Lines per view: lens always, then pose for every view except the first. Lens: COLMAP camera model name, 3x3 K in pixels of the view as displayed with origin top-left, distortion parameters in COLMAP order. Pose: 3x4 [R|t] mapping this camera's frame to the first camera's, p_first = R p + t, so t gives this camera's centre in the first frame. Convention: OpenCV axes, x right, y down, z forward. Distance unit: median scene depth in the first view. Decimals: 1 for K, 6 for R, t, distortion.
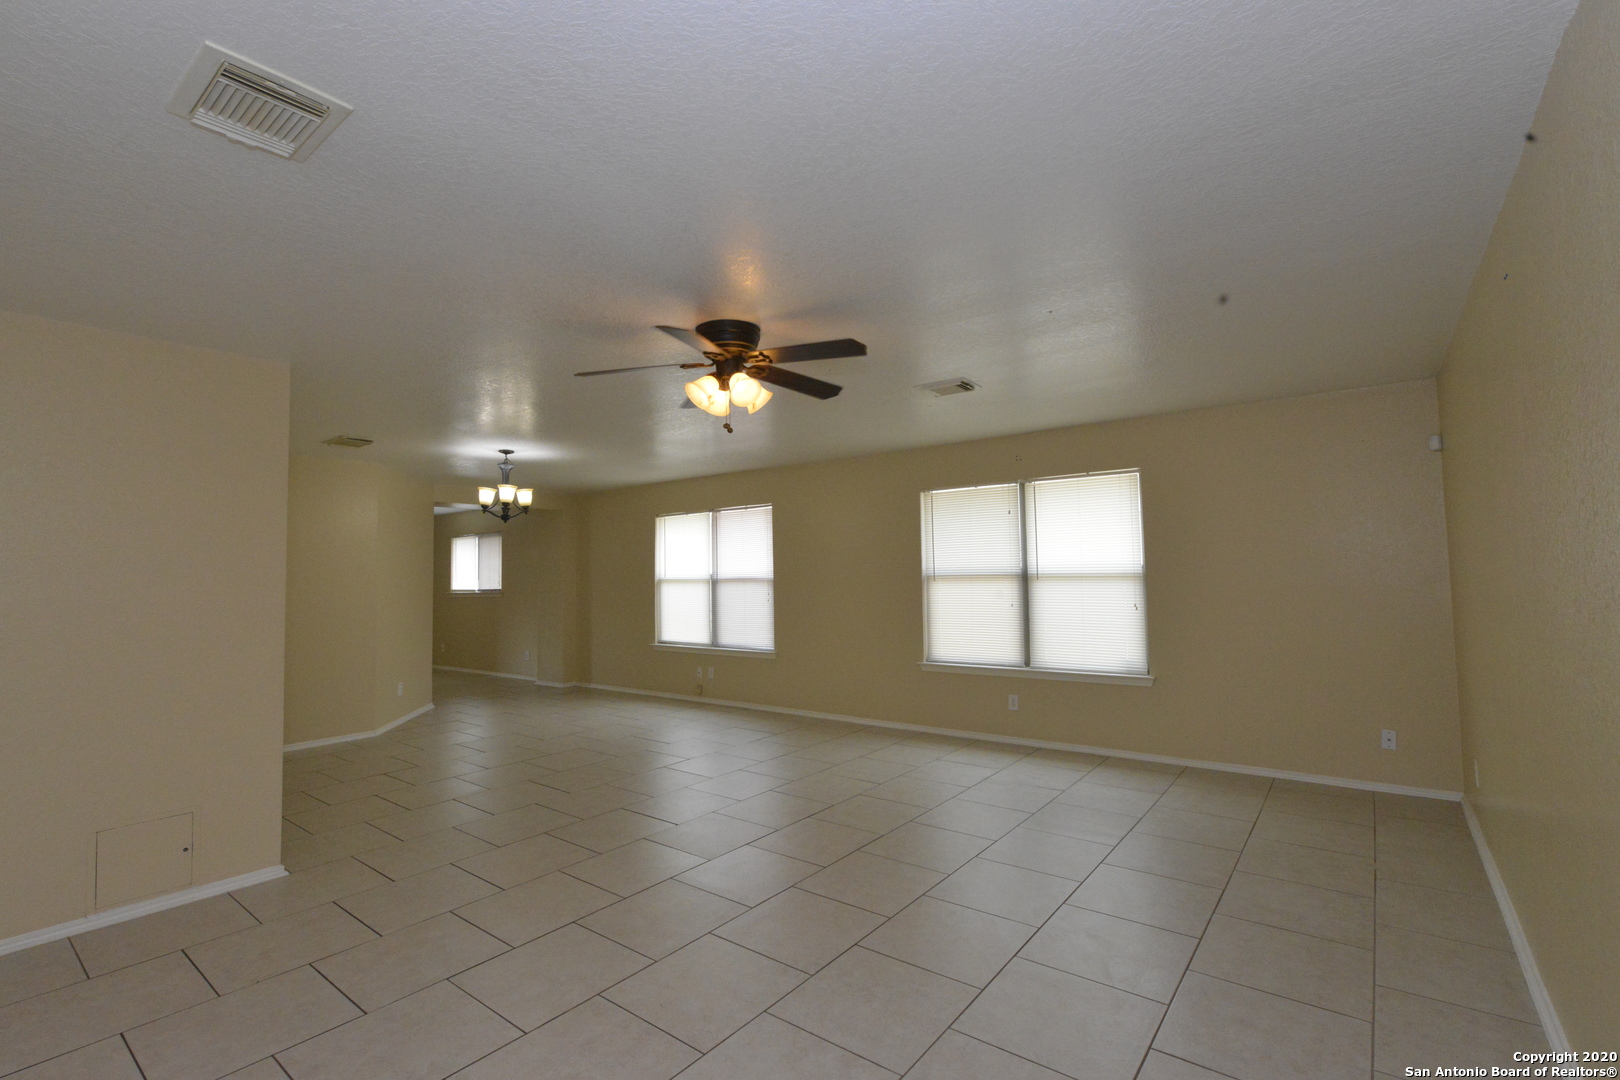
lens RADIAL K [[723.1, 0, 811.6], [0, 723.1, 539.2], [0, 0, 1]] dist [-0.012511, 0.002055]
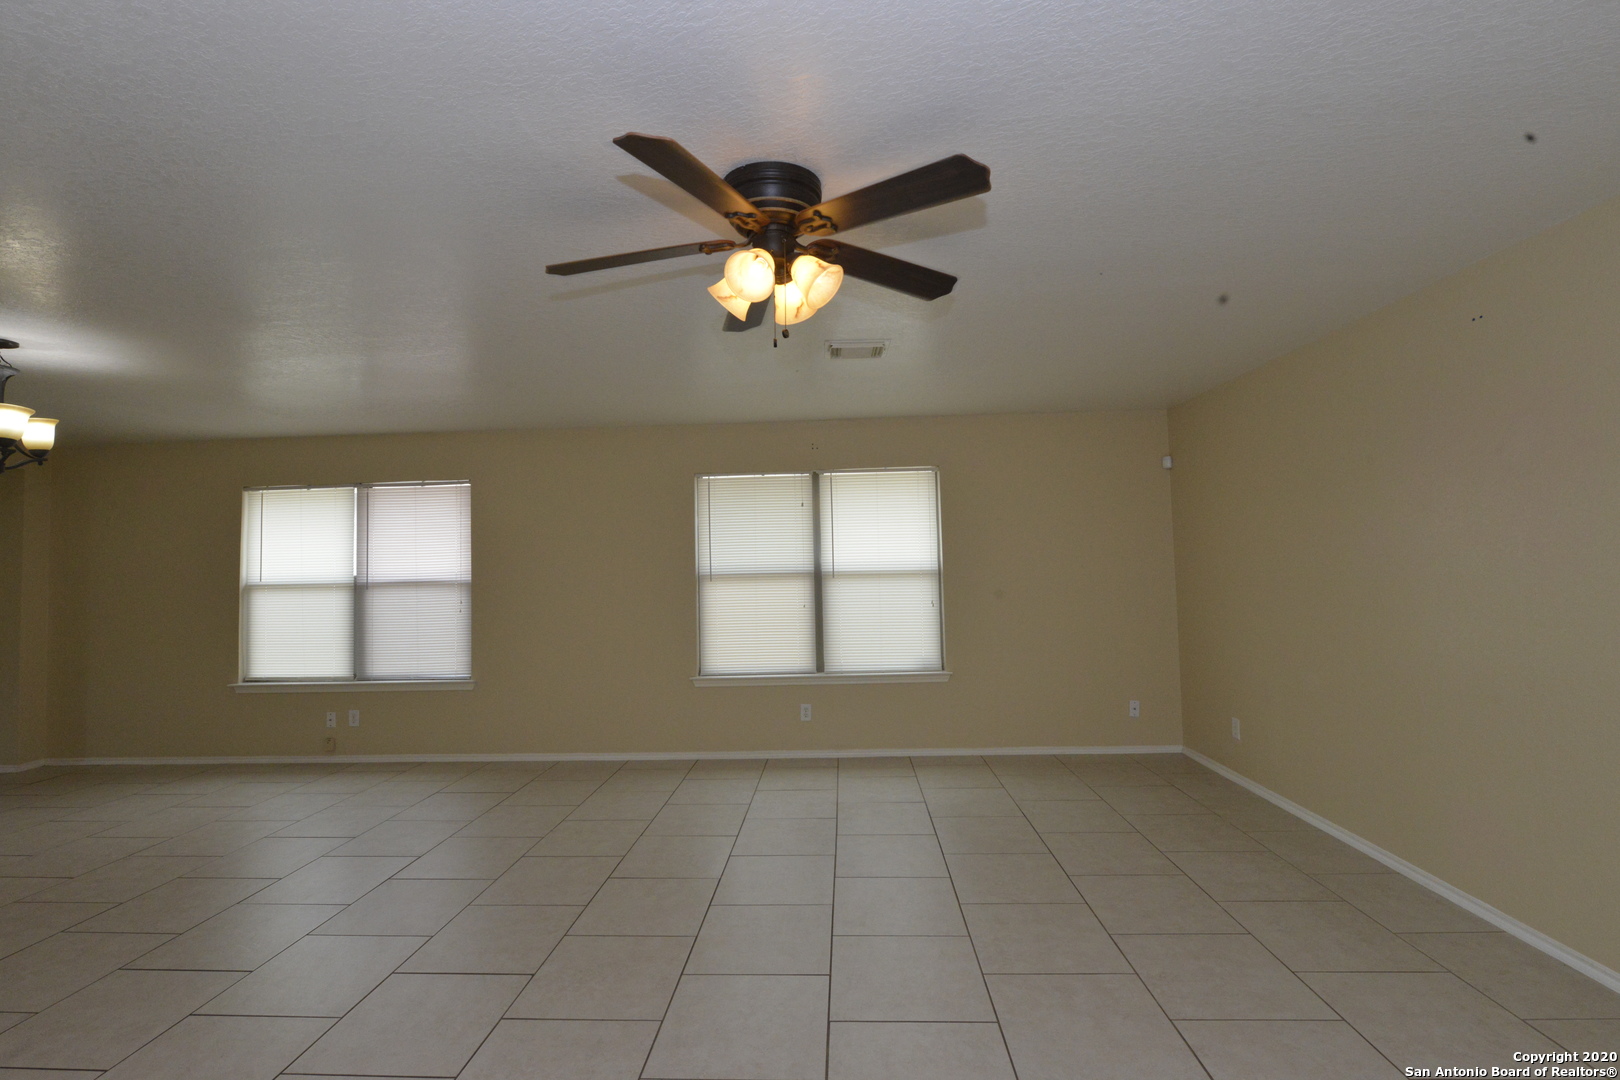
lens RADIAL K [[723.1, 0, 812.7], [0, 723.1, 539.0], [0, 0, 1]] dist [-0.012511, 0.002055]
pose [[0.817598, 0.022422, 0.575353, -0.229010], [-0.019402, 0.999747, -0.011389, 0.015248], [-0.575463, -0.001852, 0.817826, 0.230625]]
